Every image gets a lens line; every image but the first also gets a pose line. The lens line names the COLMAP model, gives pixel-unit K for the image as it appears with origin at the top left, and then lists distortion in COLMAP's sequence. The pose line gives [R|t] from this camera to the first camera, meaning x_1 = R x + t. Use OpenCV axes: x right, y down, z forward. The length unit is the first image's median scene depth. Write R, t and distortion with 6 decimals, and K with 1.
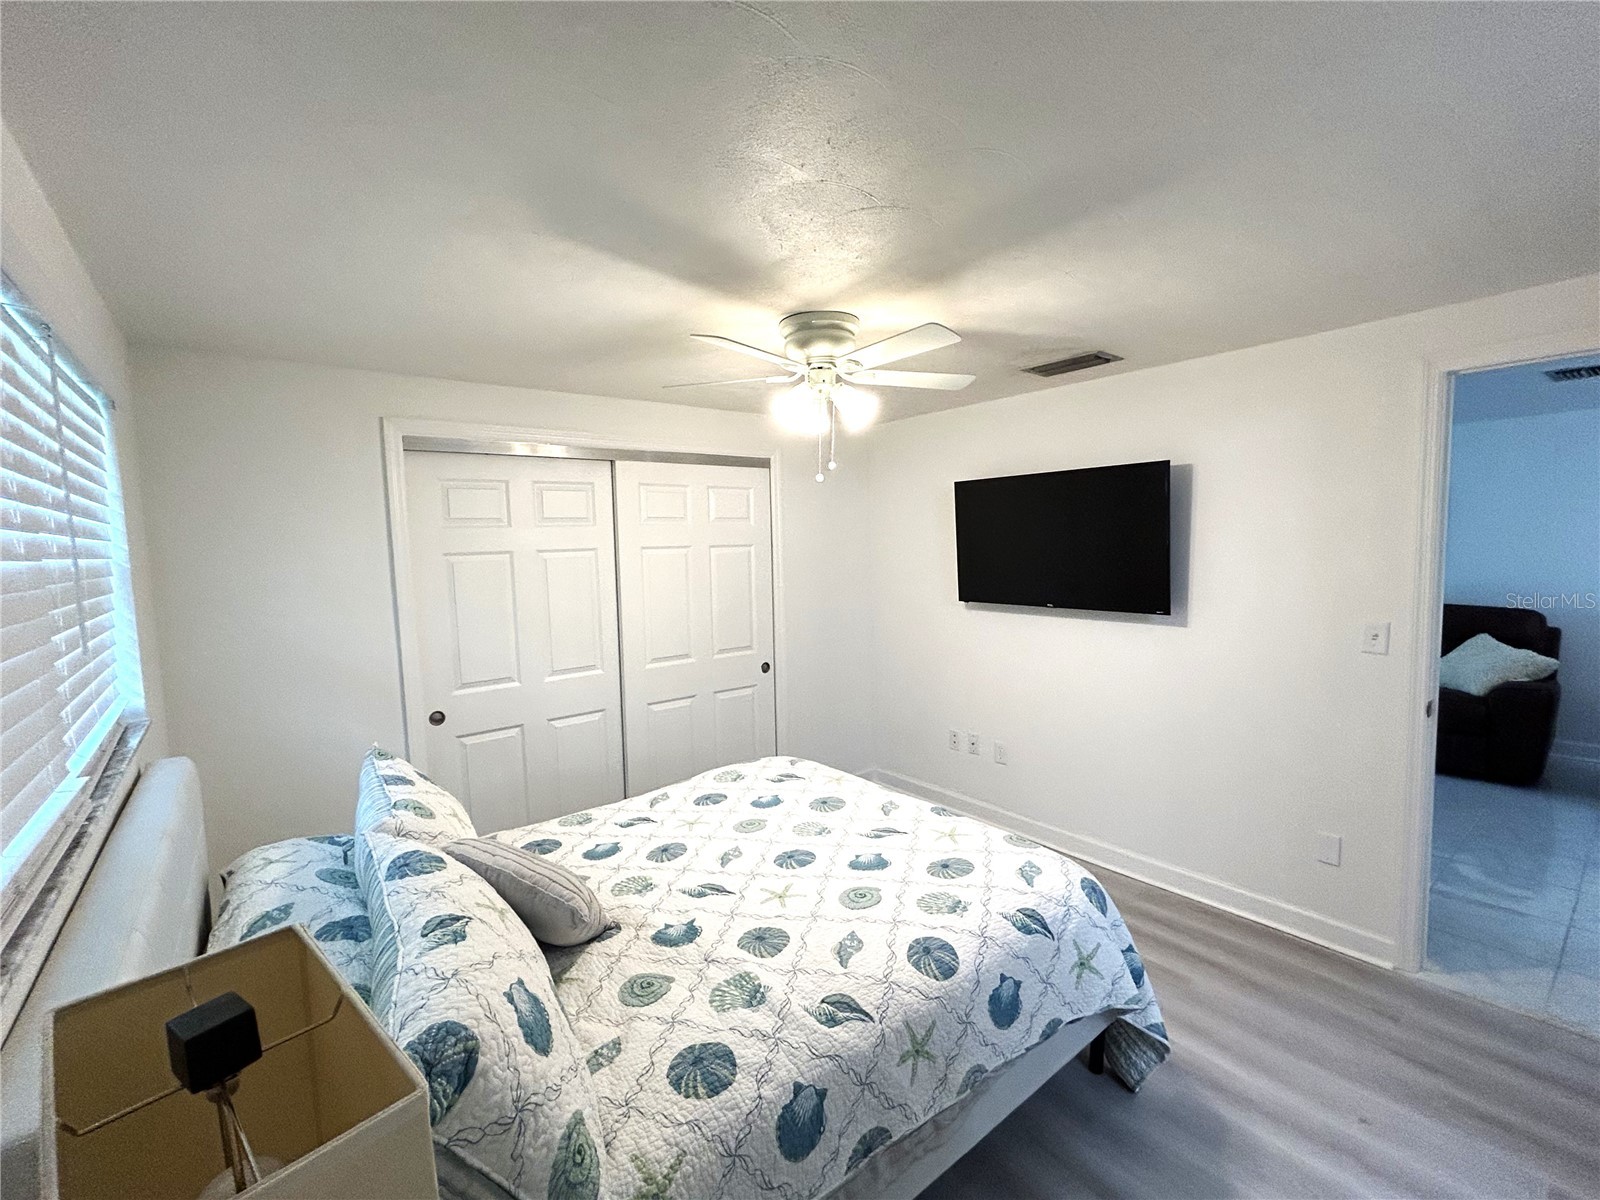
lens RADIAL K [[698.4, 0, 802.1], [0, 698.4, 604.9], [0, 0, 1]] dist [0.001367, -0.000175]
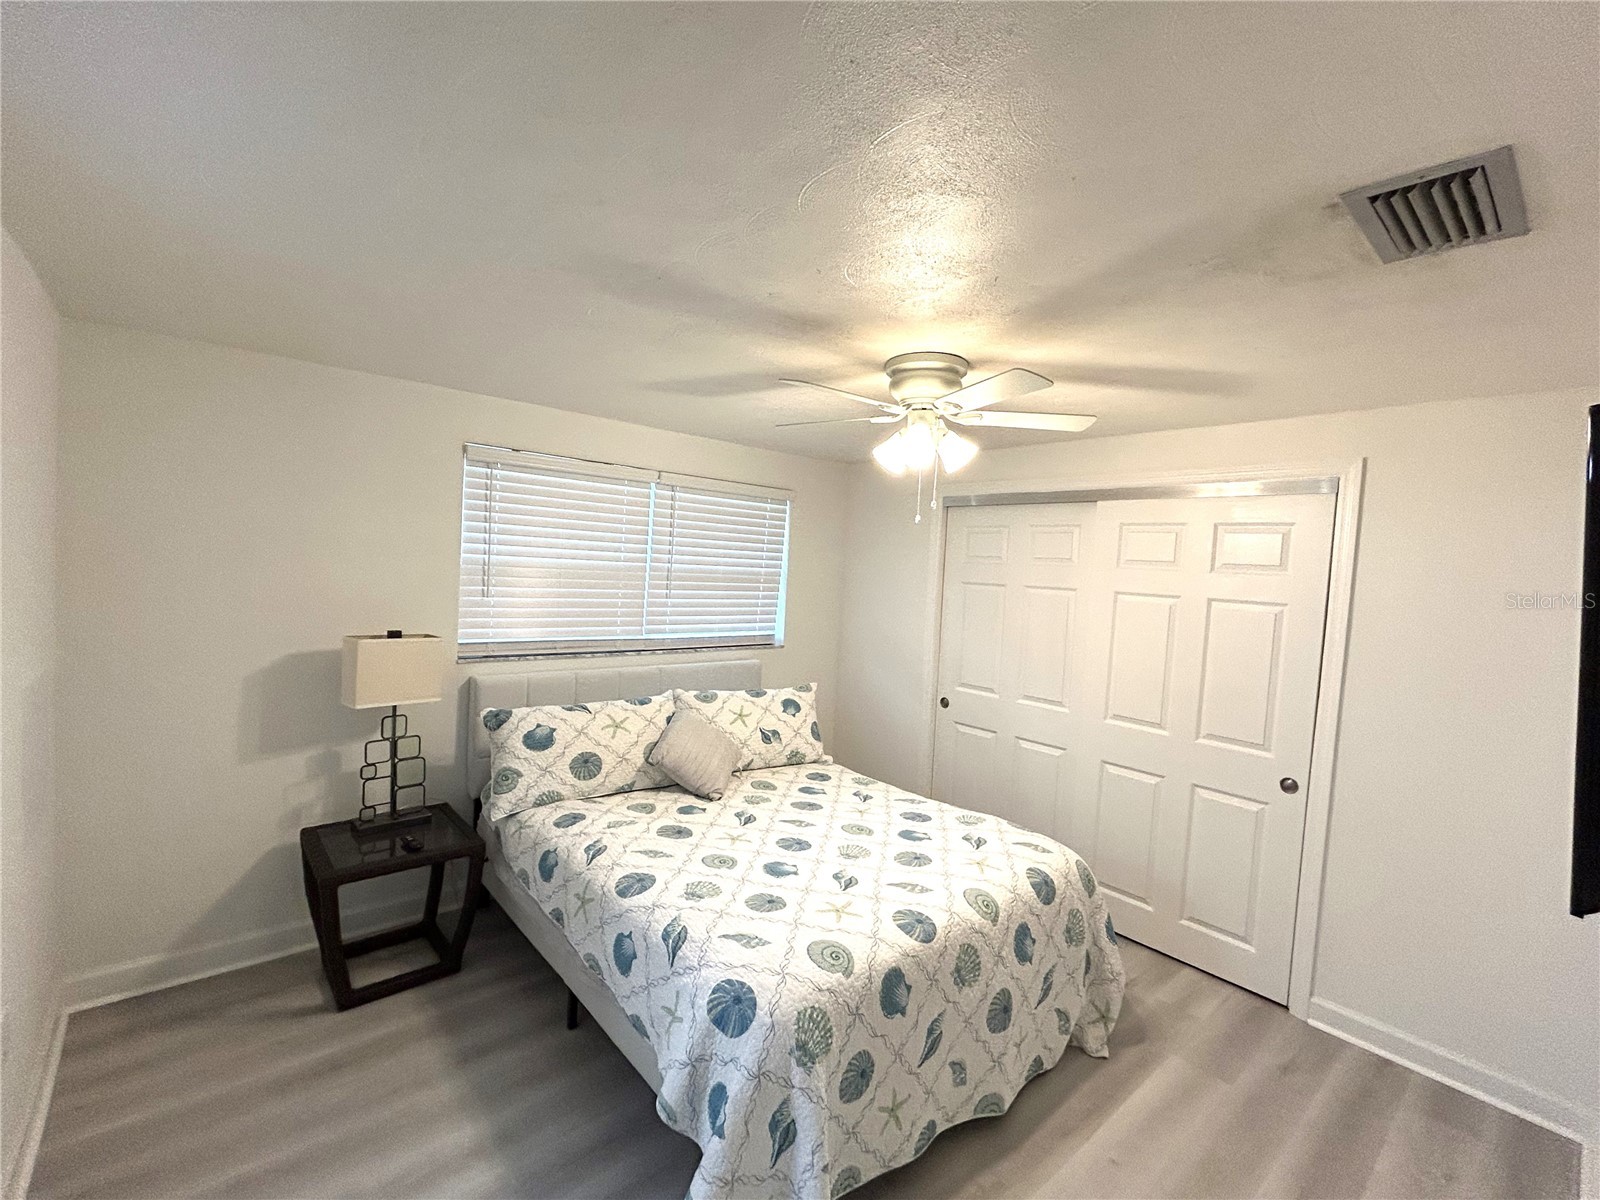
lens RADIAL K [[698.4, 0, 794.3], [0, 698.4, 596.4], [0, 0, 1]] dist [0.001367, -0.000175]
pose [[0.040714, 0.074934, -0.996357, 0.988765], [-0.150038, 0.986336, 0.068050, -0.109787], [0.987841, 0.146721, 0.051401, 0.774900]]
